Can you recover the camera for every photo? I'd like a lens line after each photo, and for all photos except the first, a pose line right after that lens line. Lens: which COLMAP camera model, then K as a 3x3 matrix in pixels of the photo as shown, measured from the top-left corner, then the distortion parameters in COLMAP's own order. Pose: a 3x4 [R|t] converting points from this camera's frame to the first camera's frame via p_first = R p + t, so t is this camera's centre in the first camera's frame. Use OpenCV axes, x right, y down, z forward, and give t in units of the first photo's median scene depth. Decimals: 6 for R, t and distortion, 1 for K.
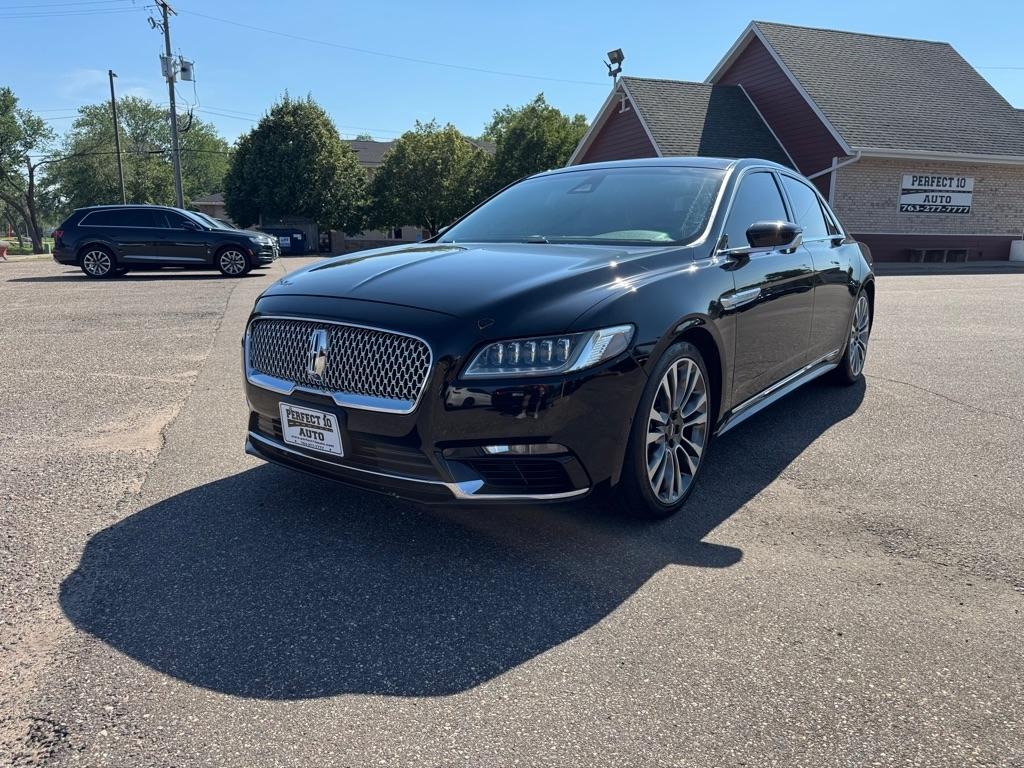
lens RADIAL K [[724.9, 0, 512.0], [0, 724.9, 384.0], [0, 0, 1]] dist [0.040928, -0.052957]
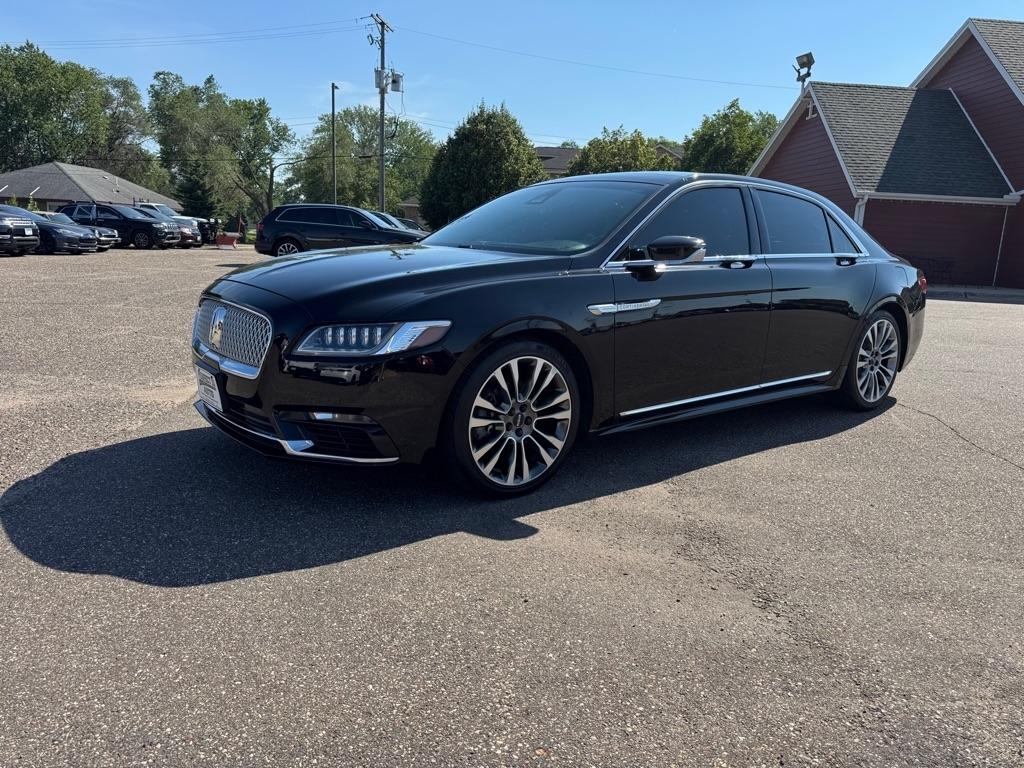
lens RADIAL K [[727.4, 0, 518.1], [0, 727.4, 384.4], [0, 0, 1]] dist [0.026898, -0.029742]
pose [[0.965123, 0.087002, -0.246918, 0.052442], [-0.088799, 0.996042, 0.003873, 0.000466], [0.246278, 0.018189, 0.969029, -0.007586]]
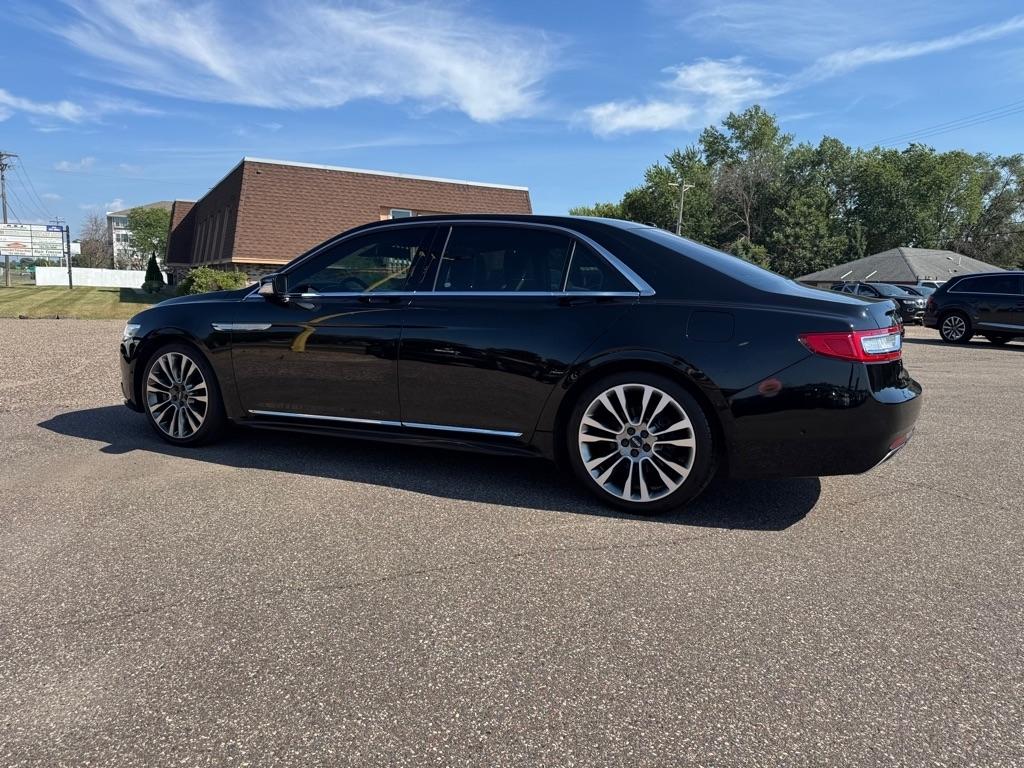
lens RADIAL K [[730.5, 0, 518.8], [0, 730.5, 382.2], [0, 0, 1]] dist [0.063562, -0.092463]
pose [[0.187237, 0.123101, -0.974571, 0.217280], [-0.217779, 0.972630, 0.081016, -0.029568], [0.957870, 0.197072, 0.208921, 0.149128]]
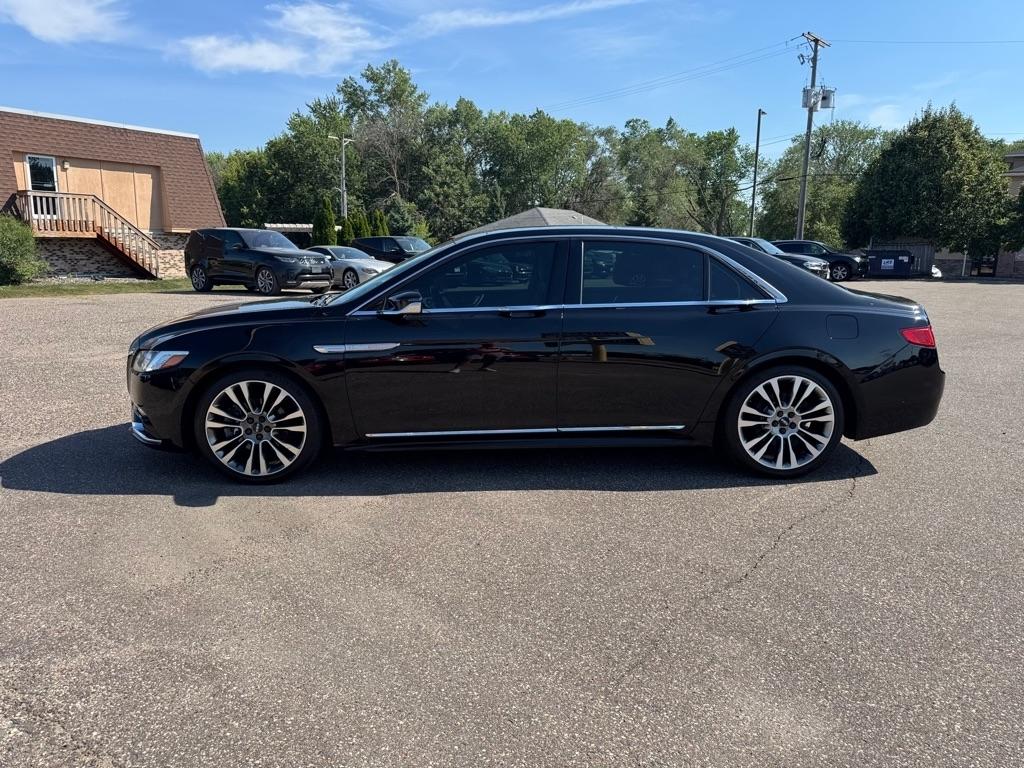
lens RADIAL K [[727.4, 0, 518.1], [0, 727.4, 384.4], [0, 0, 1]] dist [0.026898, -0.029742]
pose [[0.626872, 0.145763, -0.765366, 0.179869], [-0.161838, 0.985278, 0.055093, -0.020556], [0.762129, 0.089329, 0.641233, 0.047905]]
